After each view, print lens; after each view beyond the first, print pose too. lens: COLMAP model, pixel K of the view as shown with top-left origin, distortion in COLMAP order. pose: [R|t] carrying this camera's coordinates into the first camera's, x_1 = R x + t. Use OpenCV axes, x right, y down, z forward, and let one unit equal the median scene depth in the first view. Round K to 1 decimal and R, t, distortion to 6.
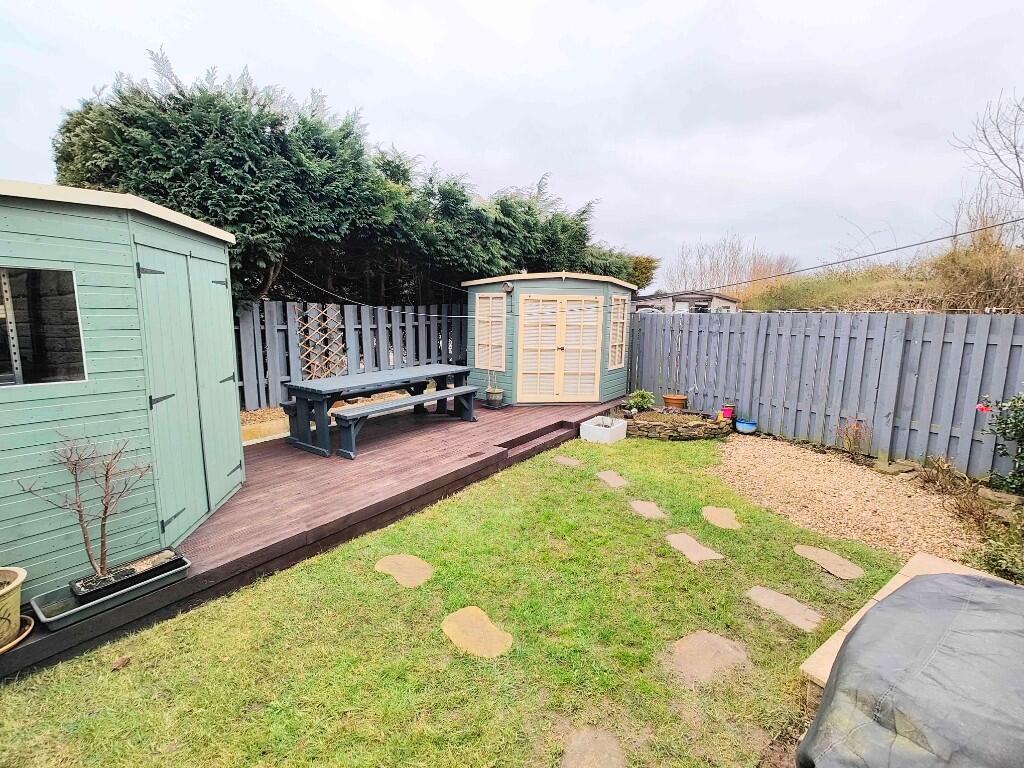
lens RADIAL K [[448.6, 0, 518.3], [0, 448.6, 384.5], [0, 0, 1]] dist [0.000378, 0.000833]
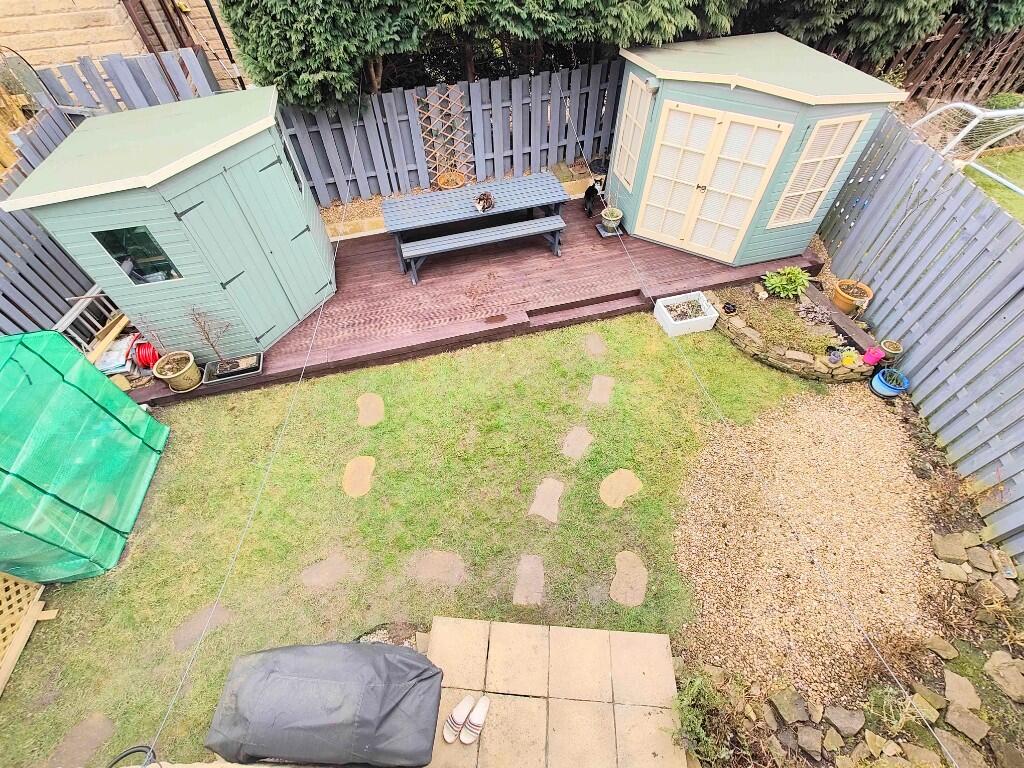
lens RADIAL K [[448.6, 0, 518.3], [0, 448.6, 384.5], [0, 0, 1]] dist [0.000378, 0.000833]
pose [[0.773155, 0.486000, -0.407473, 0.437844], [-0.081882, 0.713598, 0.695754, -0.462579], [0.628909, -0.504561, 0.591517, 0.247403]]
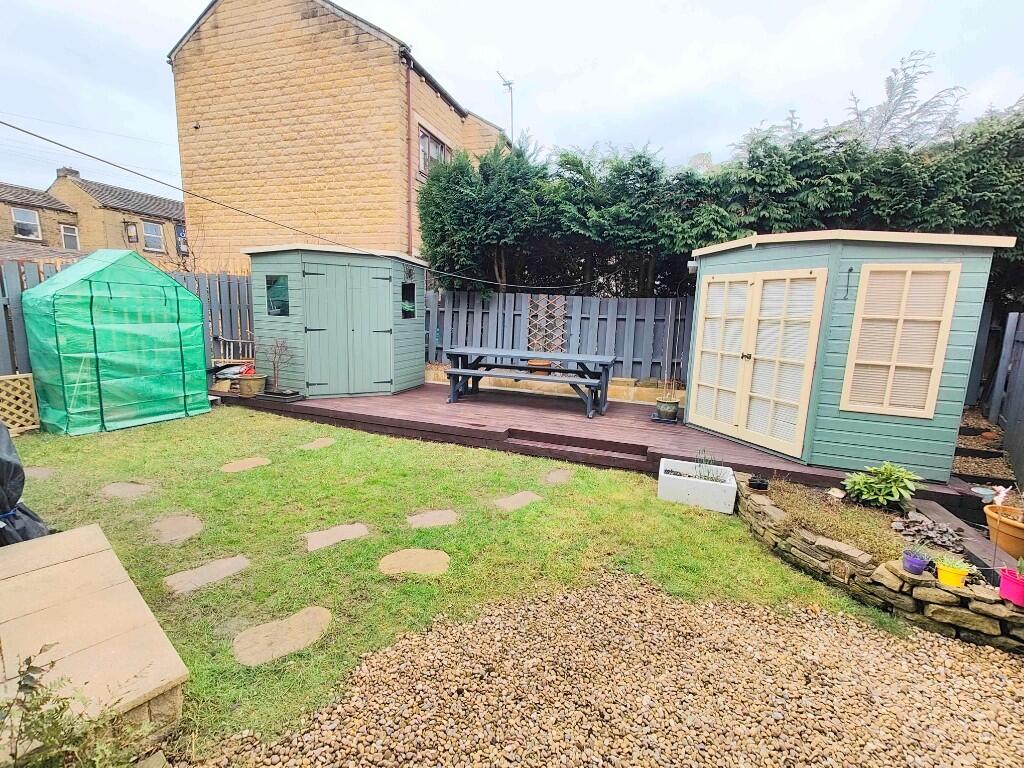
lens RADIAL K [[454.5, 0, 512.3], [0, 454.5, 386.0], [0, 0, 1]] dist [0.005723, -0.000276]
pose [[0.254977, 0.159020, -0.953782, 0.855772], [-0.183234, 0.976459, 0.113816, -0.068066], [0.949427, 0.145745, 0.278112, 0.677537]]
